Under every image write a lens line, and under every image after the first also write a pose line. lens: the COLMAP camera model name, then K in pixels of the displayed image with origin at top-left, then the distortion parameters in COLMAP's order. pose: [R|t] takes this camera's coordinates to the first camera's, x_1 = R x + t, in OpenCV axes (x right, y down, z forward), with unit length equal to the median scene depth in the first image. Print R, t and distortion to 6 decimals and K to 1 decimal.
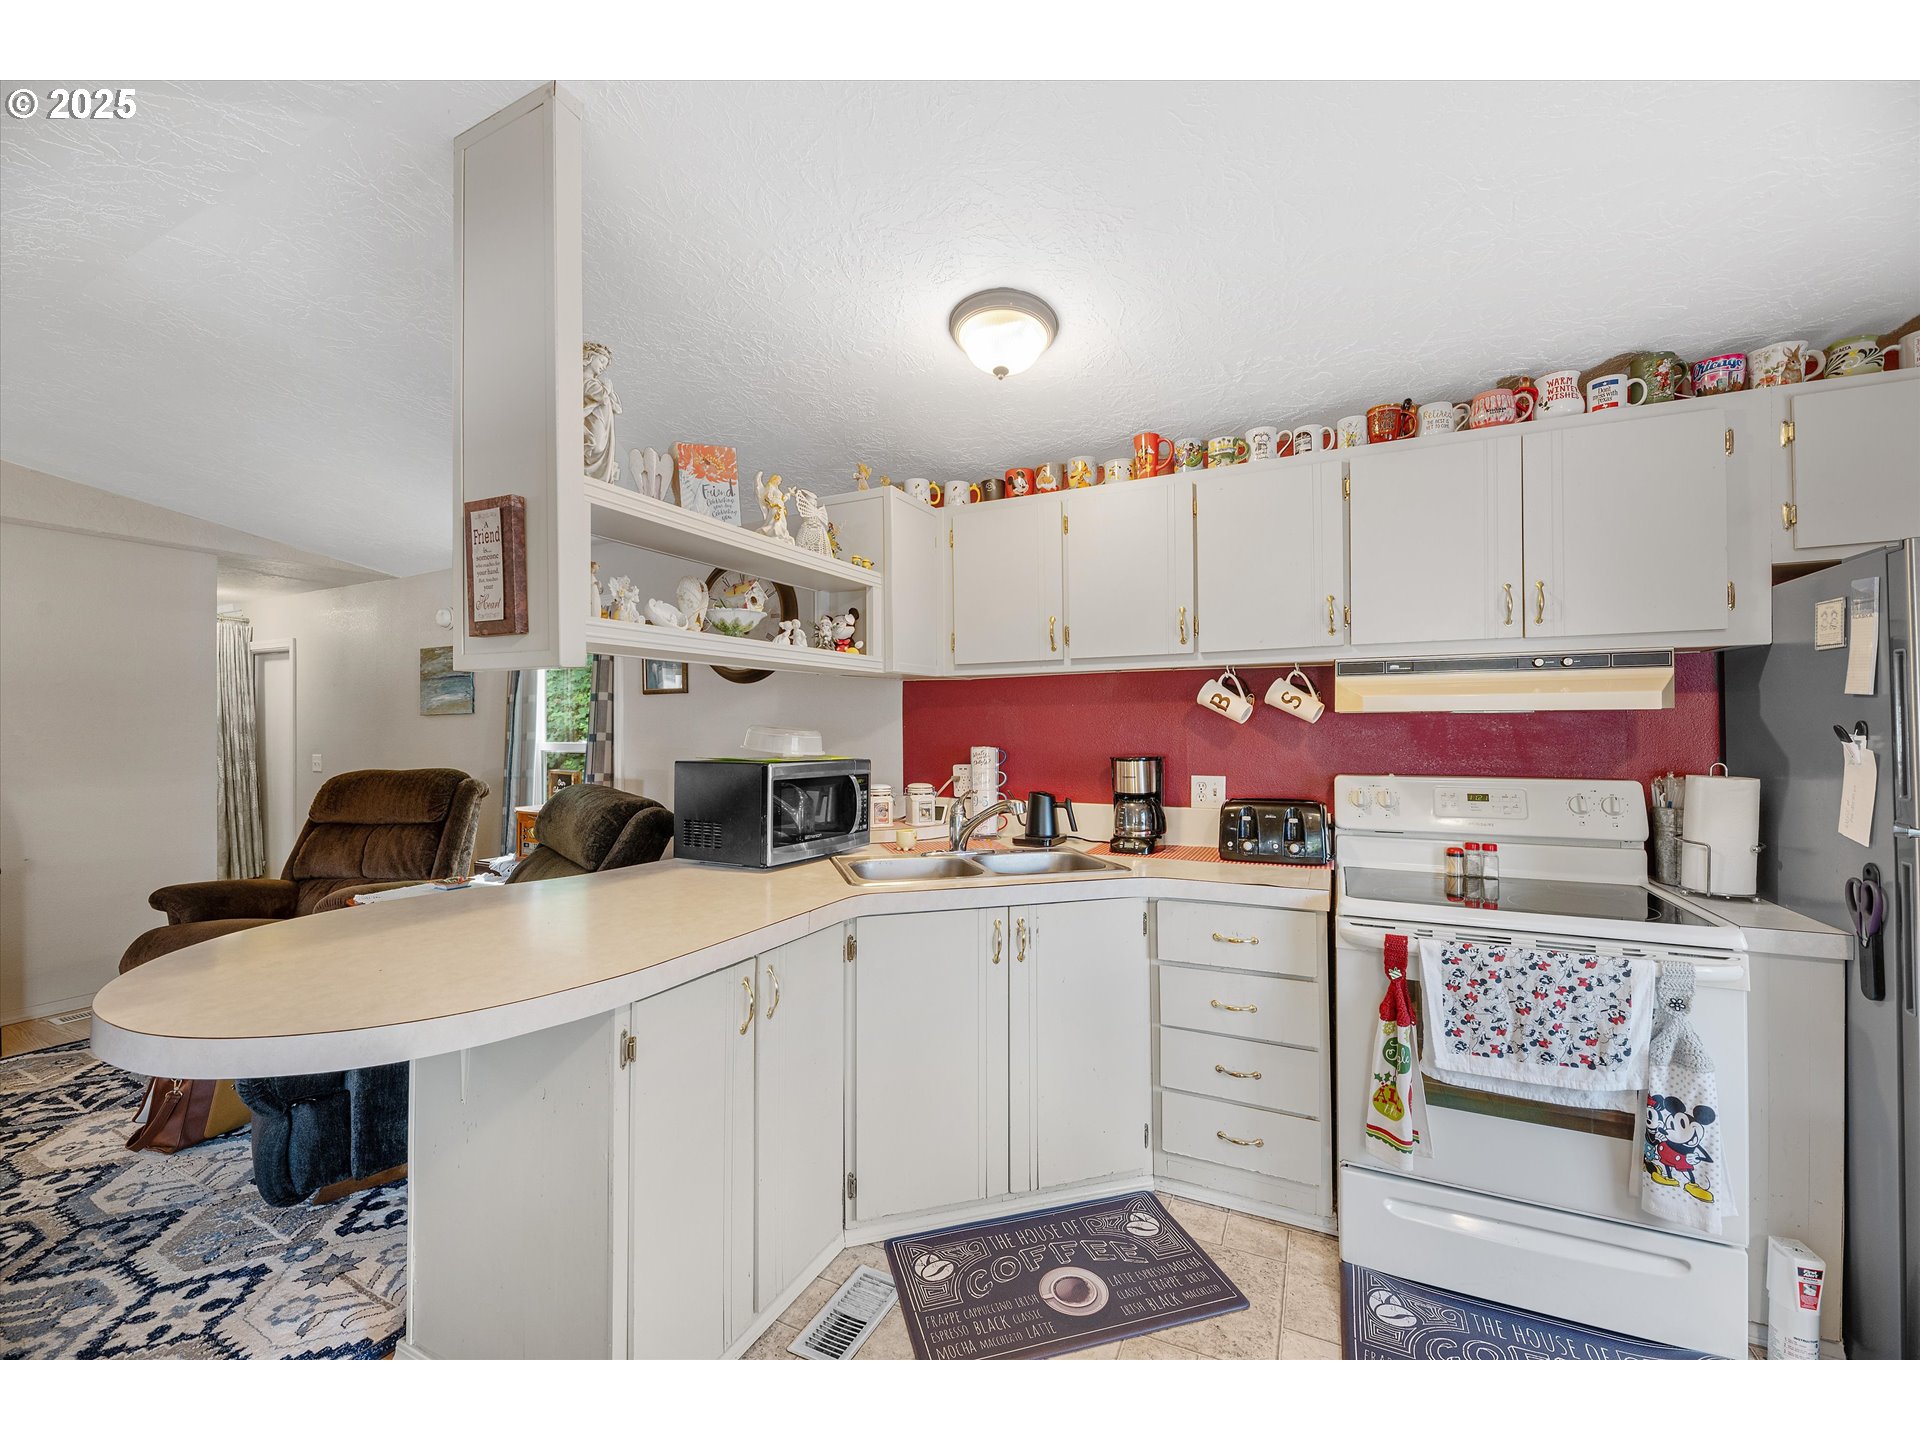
lens RADIAL K [[770.7, 0, 960.0], [0, 770.7, 720.0], [0, 0, 1]] dist [0.000423, -0.003558]
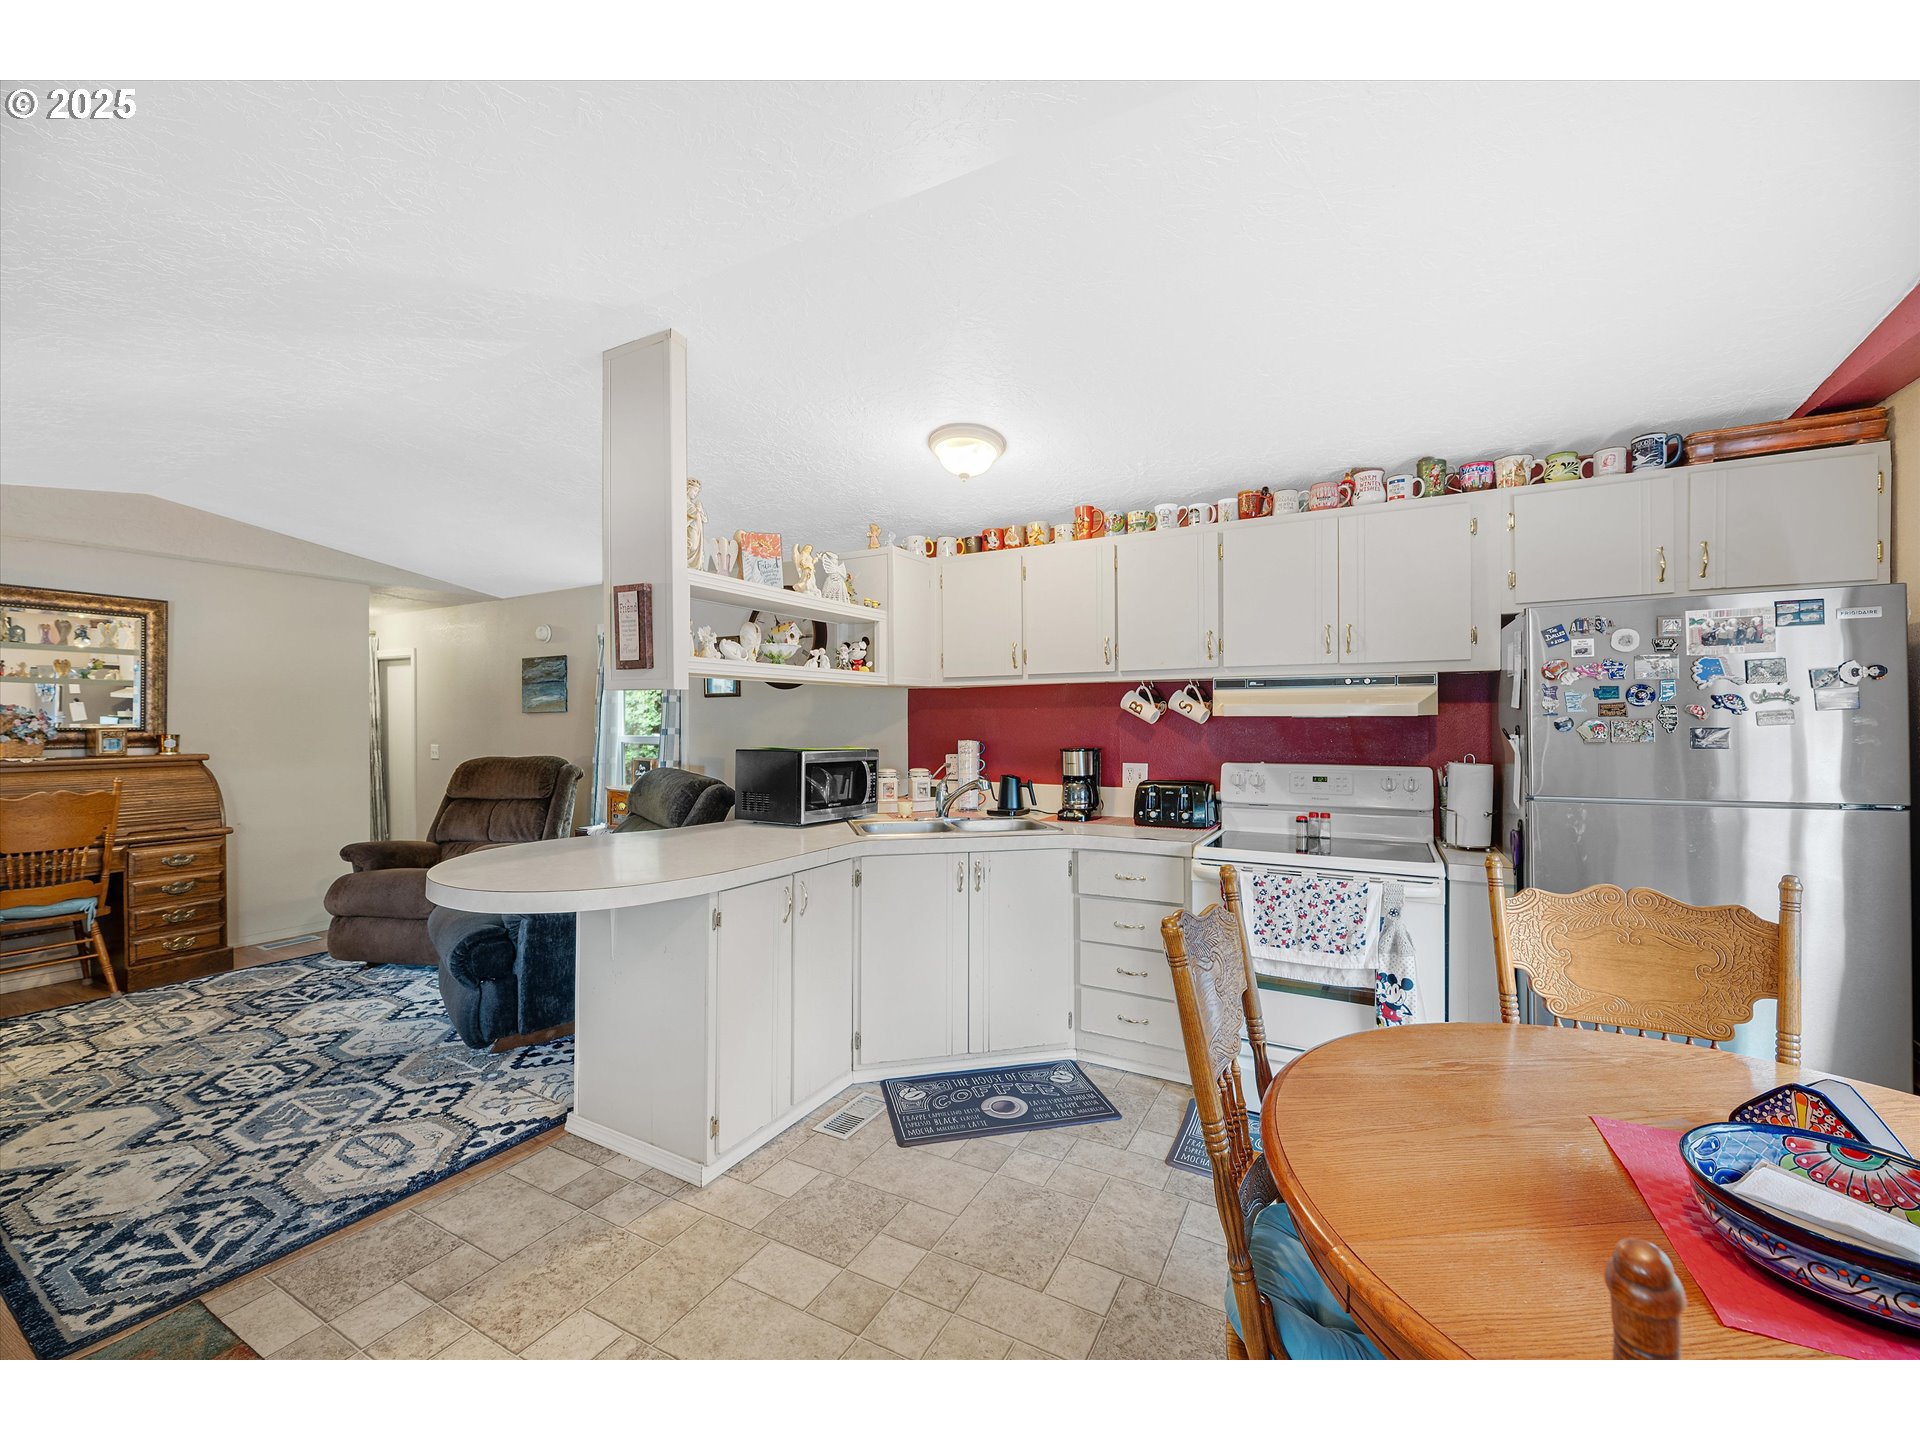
lens RADIAL K [[764.3, 0, 960.0], [0, 764.3, 720.0], [0, 0, 1]] dist [0.000701, -0.003632]
pose [[0.998921, 0.003374, -0.046327, 0.102423], [-0.003065, 0.999973, 0.006731, -0.011051], [0.046349, -0.006582, 0.998904, -0.375966]]
